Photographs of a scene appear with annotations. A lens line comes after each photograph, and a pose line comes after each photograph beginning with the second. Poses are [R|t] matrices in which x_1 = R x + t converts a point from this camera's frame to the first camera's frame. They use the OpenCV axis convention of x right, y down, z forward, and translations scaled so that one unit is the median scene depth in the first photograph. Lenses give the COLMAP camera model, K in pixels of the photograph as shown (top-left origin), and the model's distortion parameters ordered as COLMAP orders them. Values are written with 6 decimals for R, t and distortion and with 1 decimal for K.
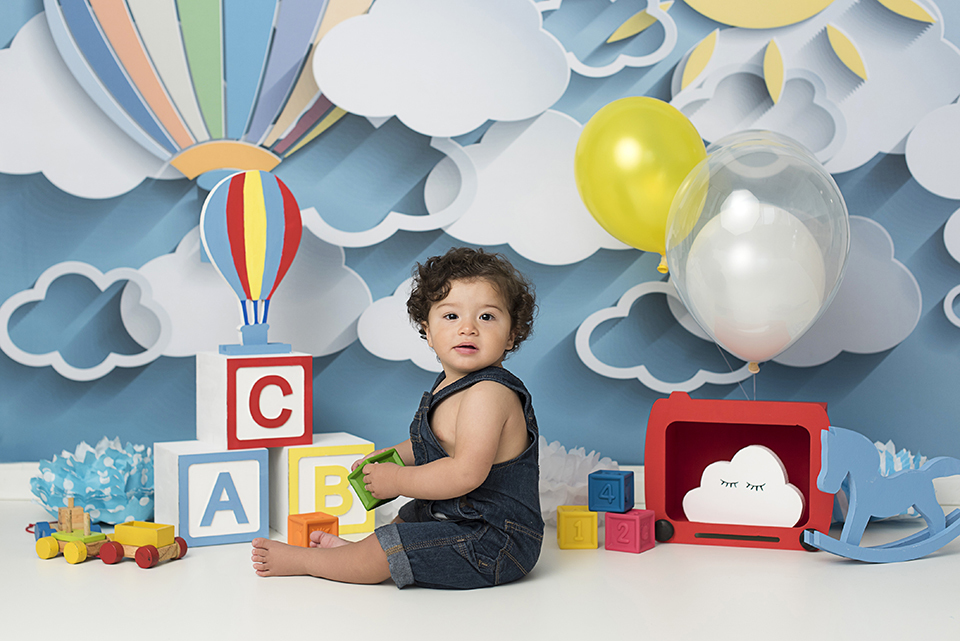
lens RADIAL K [[1467.8, 0, 466.0], [0, 1467.8, 320.9], [0, 0, 1]] dist [-0.004614, 0.083058]
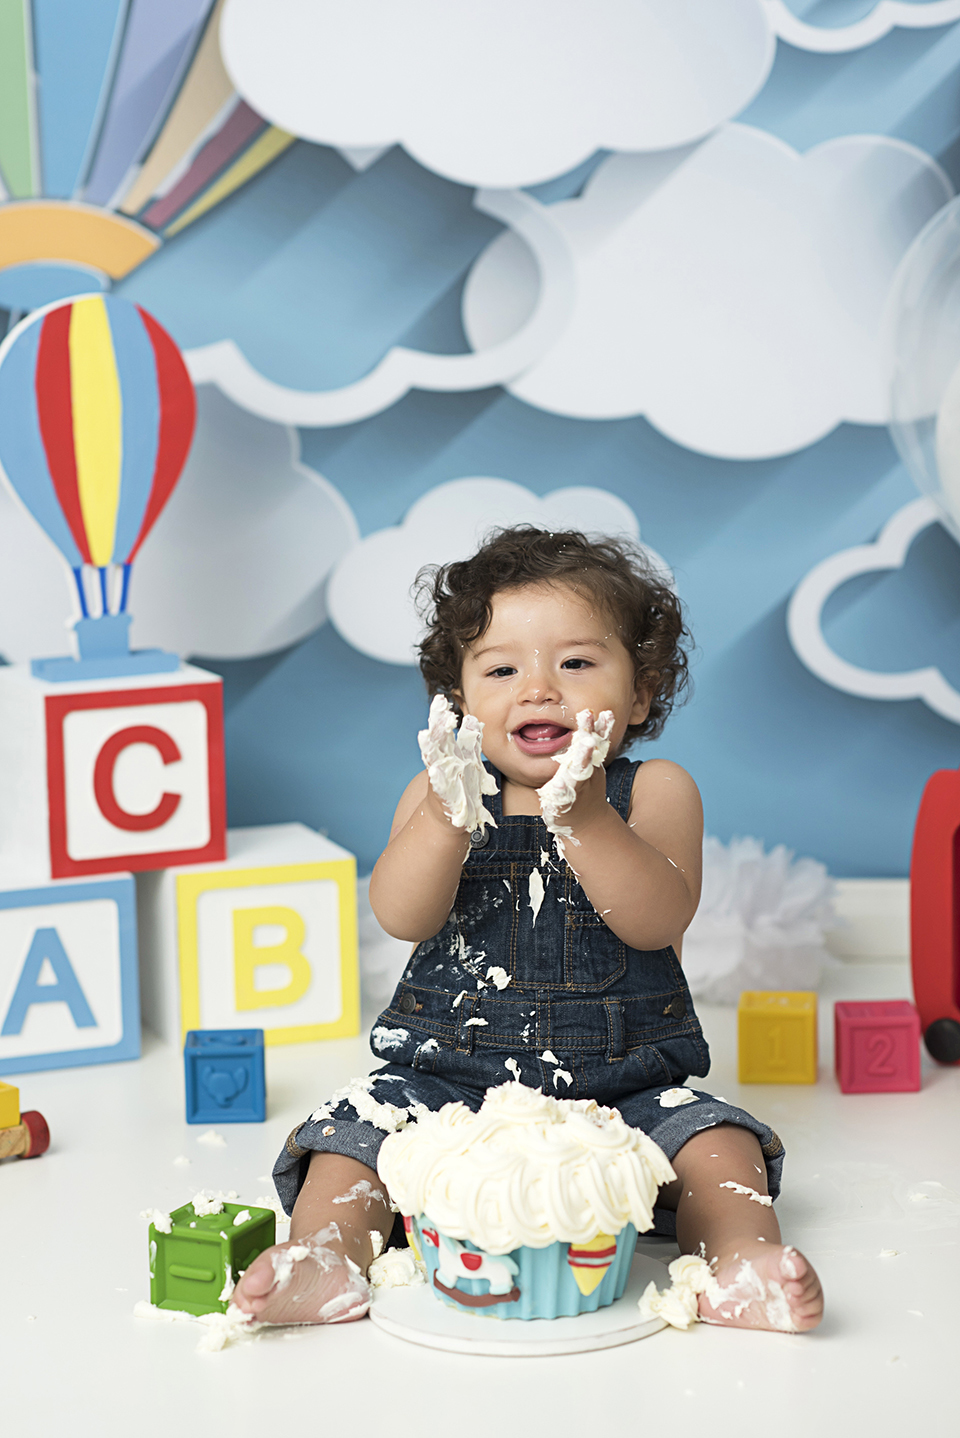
lens RADIAL K [[3465.5, 0, 479.0], [0, 3465.5, 720.8], [0, 0, 1]] dist [-0.026410, 0.154095]
pose [[0.997833, -0.008300, -0.065273, 0.053314], [0.015076, 0.994462, 0.104010, -0.079441], [0.064048, -0.104768, 0.992432, -0.125064]]
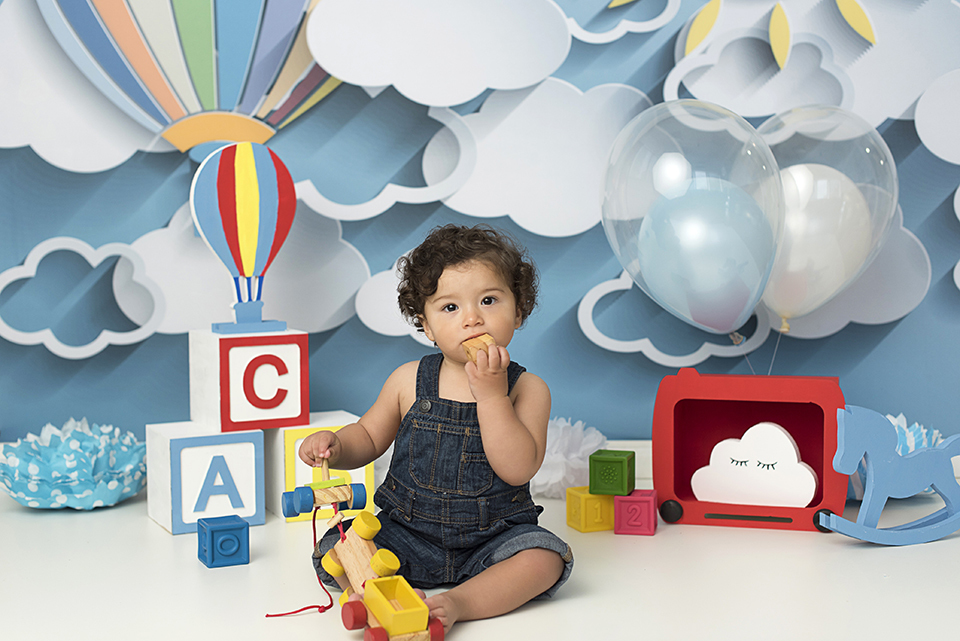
lens RADIAL K [[1386.9, 0, 470.2], [0, 1386.9, 316.6], [0, 0, 1]] dist [0.006555, 0.036776]
pose [[0.999954, -0.008777, 0.003839, -0.001137], [0.008681, 0.999666, 0.024355, -0.008789], [-0.004052, -0.024321, 0.999696, 0.083455]]
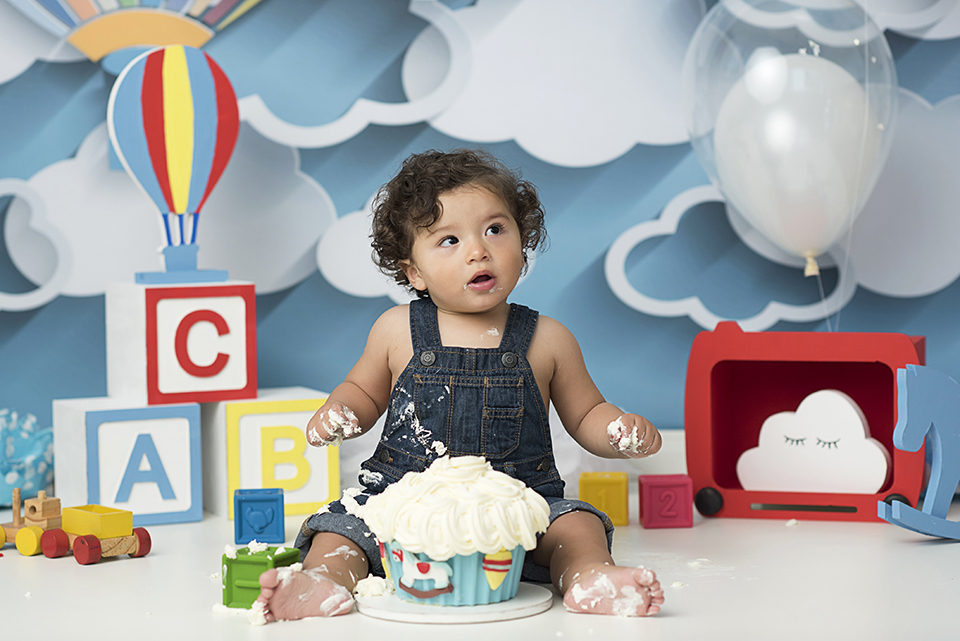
lens RADIAL K [[2313.6, 0, 476.0], [0, 2313.6, 323.1], [0, 0, 1]] dist [-0.026410, 0.154095]
pose [[0.999655, -0.014298, -0.022030, 0.037765], [0.014560, 0.999824, 0.011792, 0.031132], [0.021858, -0.012108, 0.999688, -0.213685]]
